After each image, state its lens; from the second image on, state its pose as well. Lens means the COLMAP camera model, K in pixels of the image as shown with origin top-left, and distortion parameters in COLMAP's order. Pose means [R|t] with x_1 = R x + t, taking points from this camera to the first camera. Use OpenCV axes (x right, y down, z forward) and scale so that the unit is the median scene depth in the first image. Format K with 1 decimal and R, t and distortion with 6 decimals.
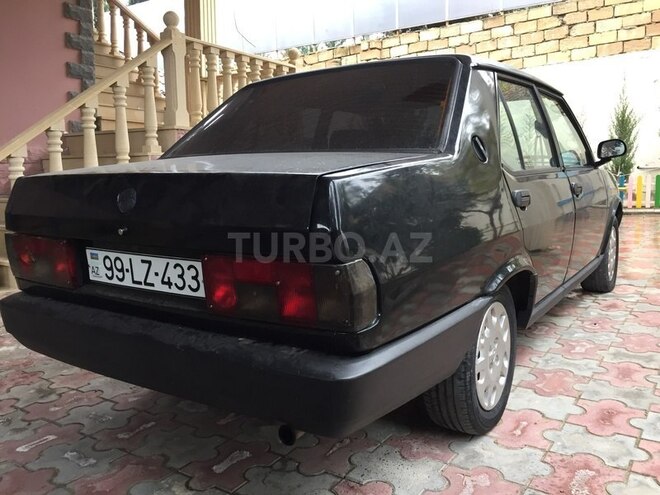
lens RADIAL K [[558.9, 0, 327.3], [0, 558.9, 262.4], [0, 0, 1]] dist [0.067351, -0.102591]
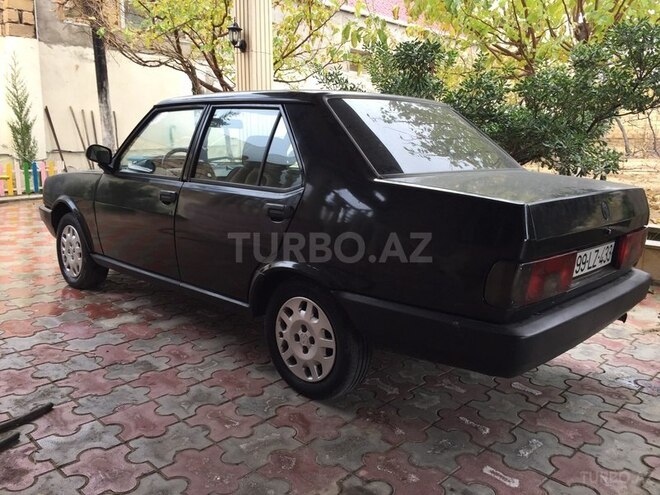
lens RADIAL K [[558.9, 0, 327.3], [0, 558.9, 262.4], [0, 0, 1]] dist [0.067351, -0.102591]
pose [[0.184988, -0.180800, 0.965966, -1.831248], [0.141447, 0.977595, 0.155889, -0.293606], [-0.972508, 0.107796, 0.206417, 1.339015]]
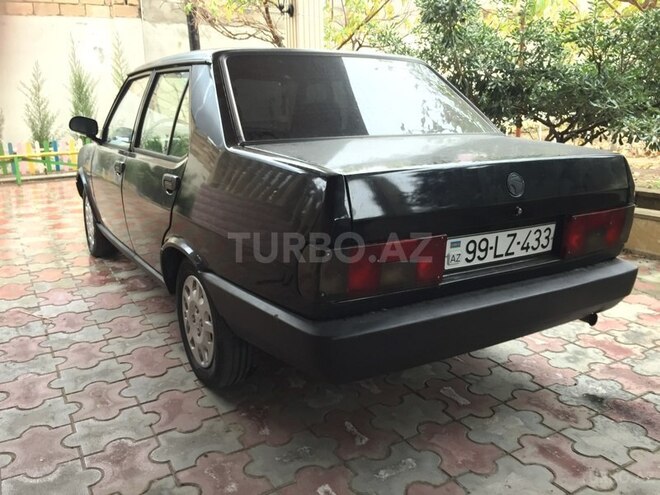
lens RADIAL K [[558.9, 0, 327.3], [0, 558.9, 262.4], [0, 0, 1]] dist [0.067351, -0.102591]
pose [[0.425361, -0.213868, 0.879391, -1.479727], [0.147432, 0.975072, 0.165825, -0.190671], [-0.892934, 0.059115, 0.446289, 0.794070]]
